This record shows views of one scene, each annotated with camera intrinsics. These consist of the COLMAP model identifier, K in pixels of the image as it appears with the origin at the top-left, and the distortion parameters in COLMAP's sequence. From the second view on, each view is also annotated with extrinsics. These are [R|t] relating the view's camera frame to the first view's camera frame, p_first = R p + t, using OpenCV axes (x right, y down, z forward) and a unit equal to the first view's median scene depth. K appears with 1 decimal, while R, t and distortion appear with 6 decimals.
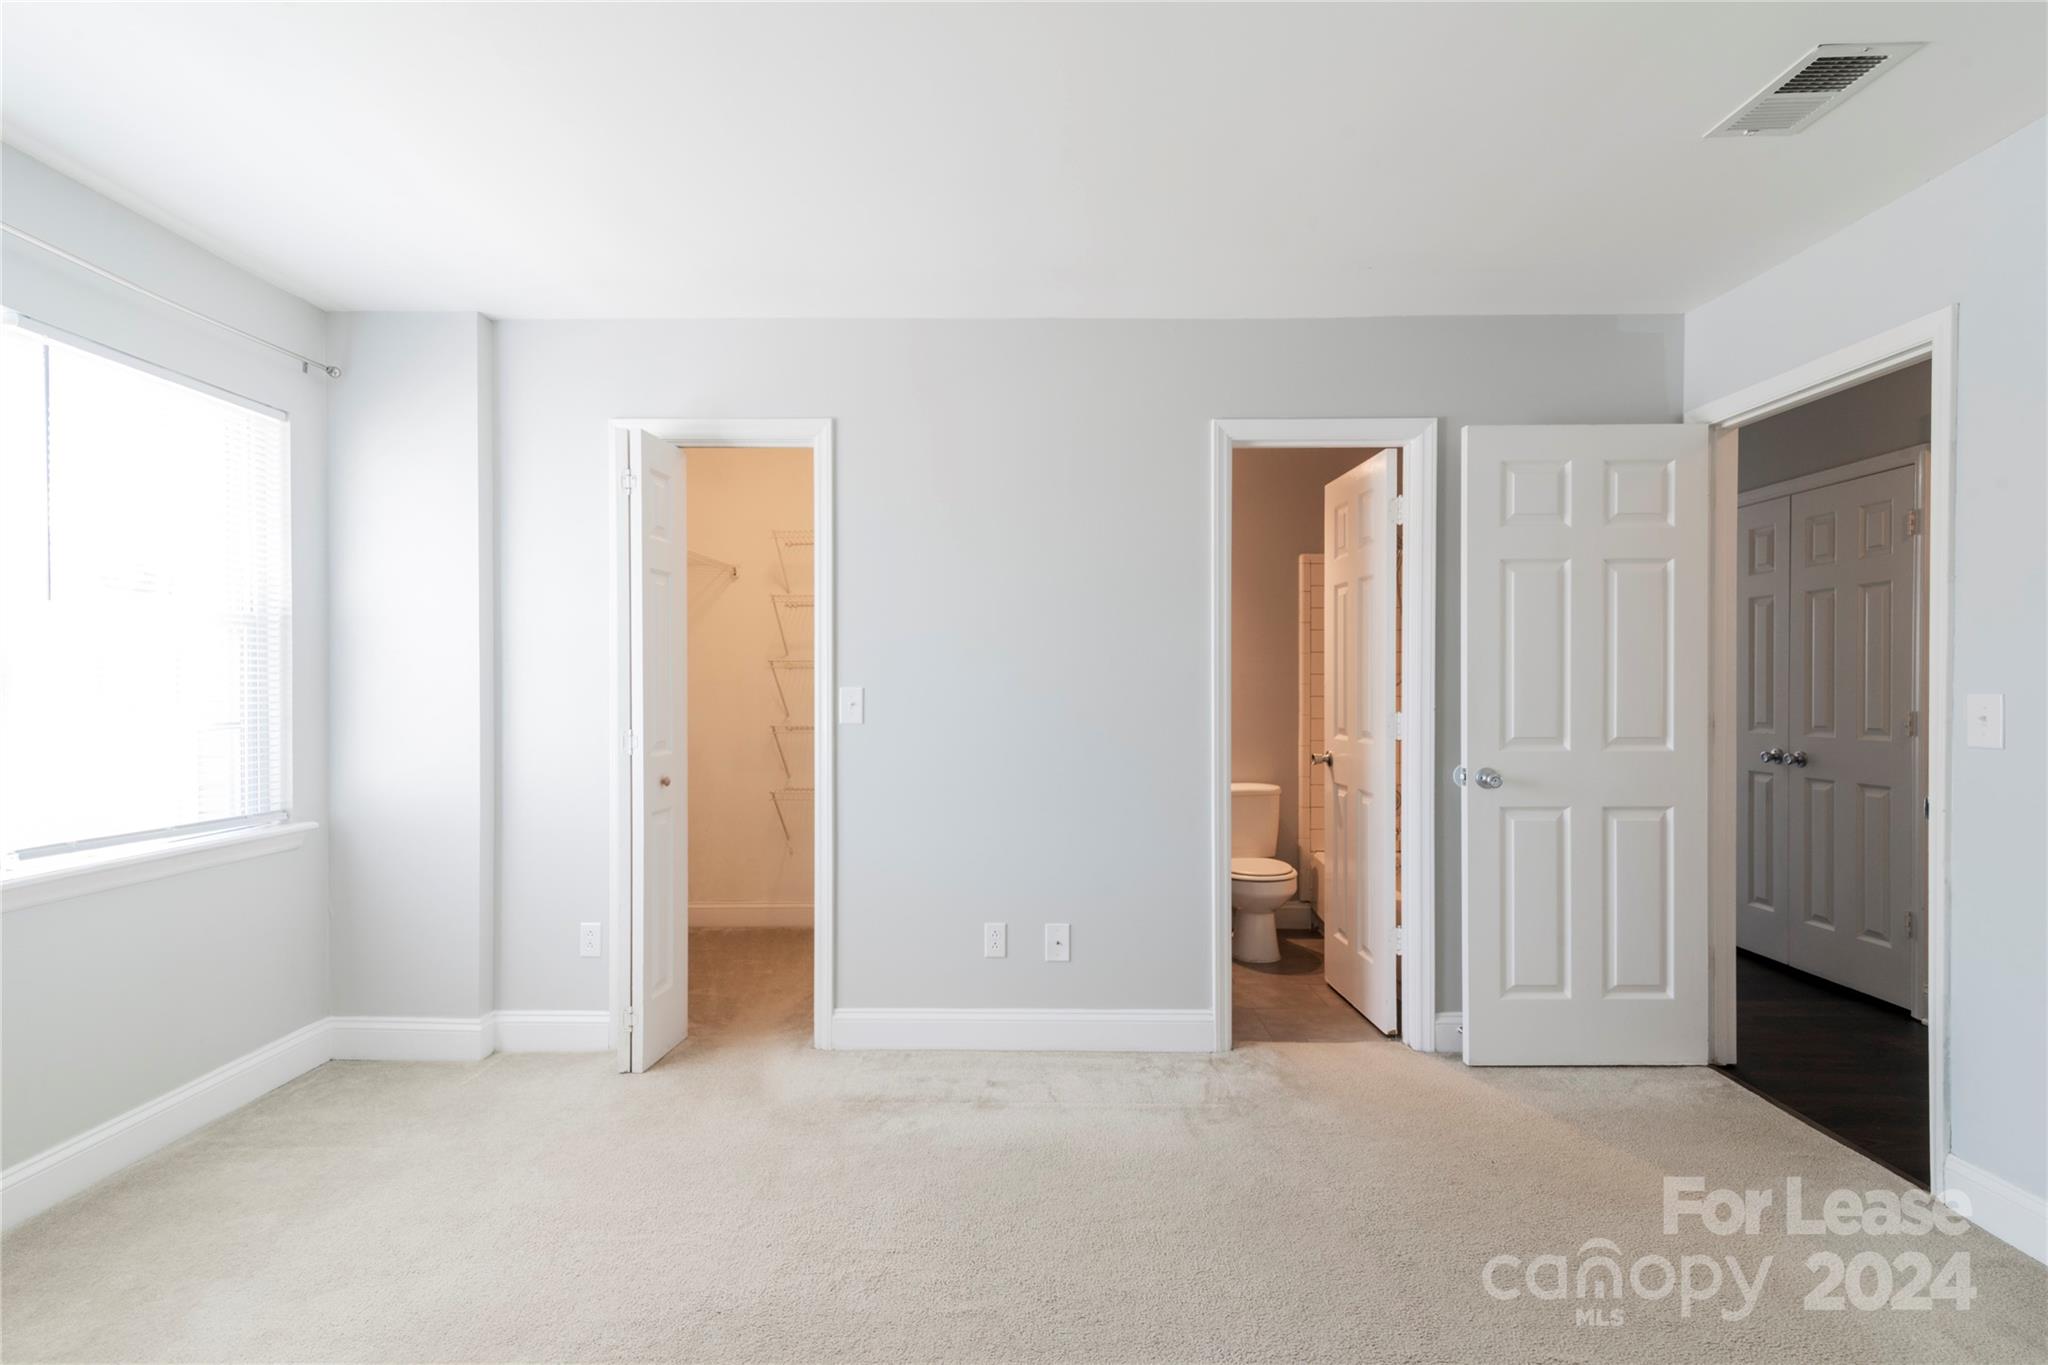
lens RADIAL K [[956.1, 0, 1031.1], [0, 956.1, 688.8], [0, 0, 1]] dist [0.014016, -0.001684]
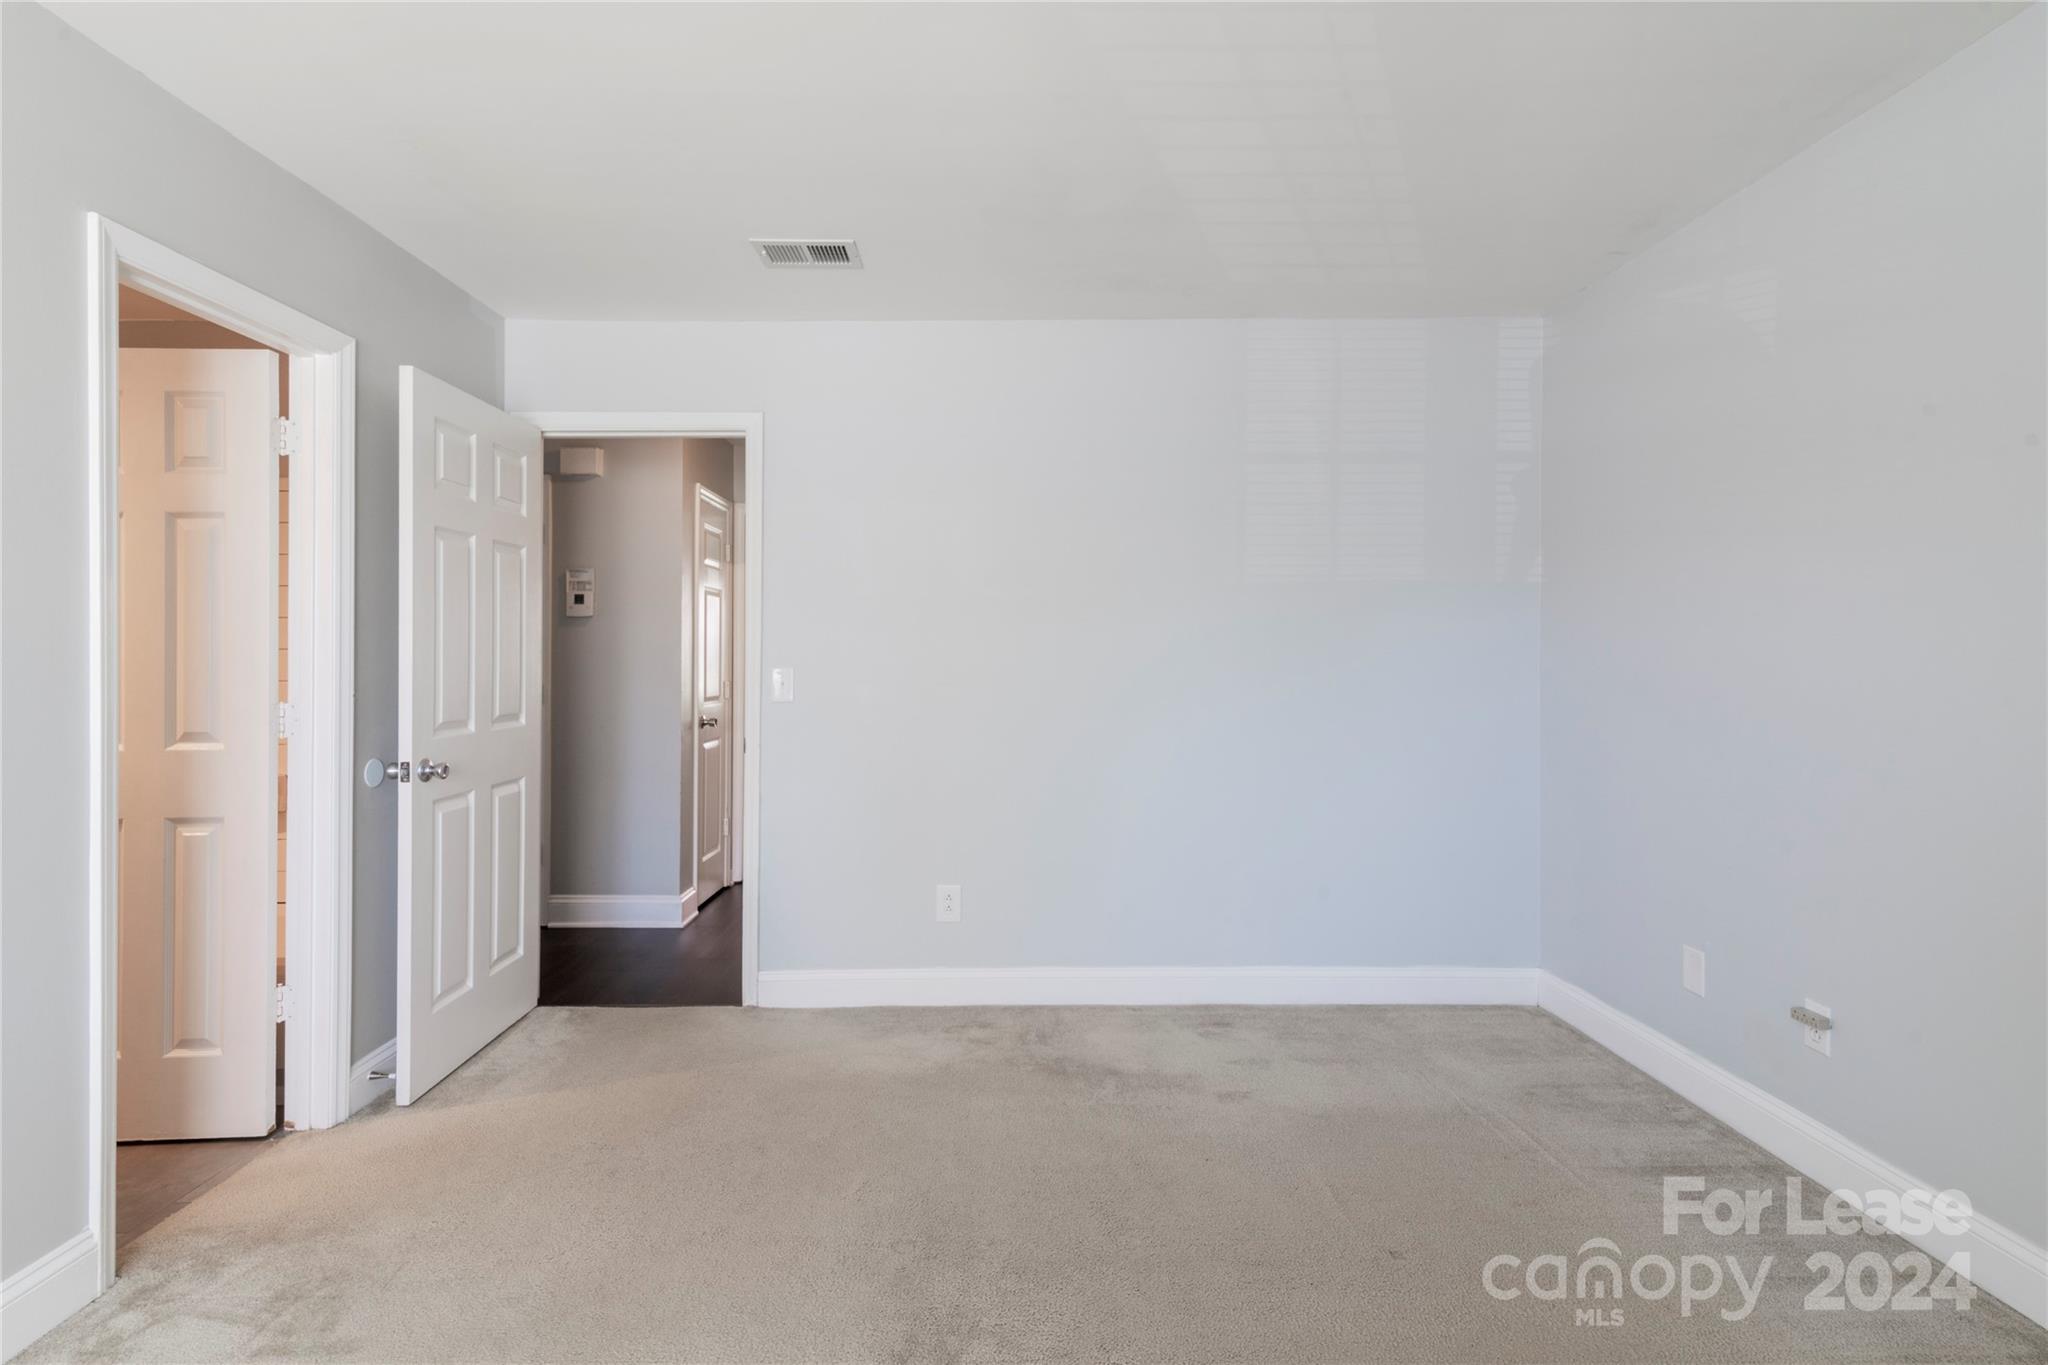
lens RADIAL K [[956.1, 0, 1030.2], [0, 956.1, 666.0], [0, 0, 1]] dist [0.014016, -0.001684]
pose [[-0.016155, -0.007945, 0.999838, -0.405430], [0.010881, 0.999908, 0.008122, -0.004030], [-0.999810, 0.011010, -0.016067, 0.436404]]
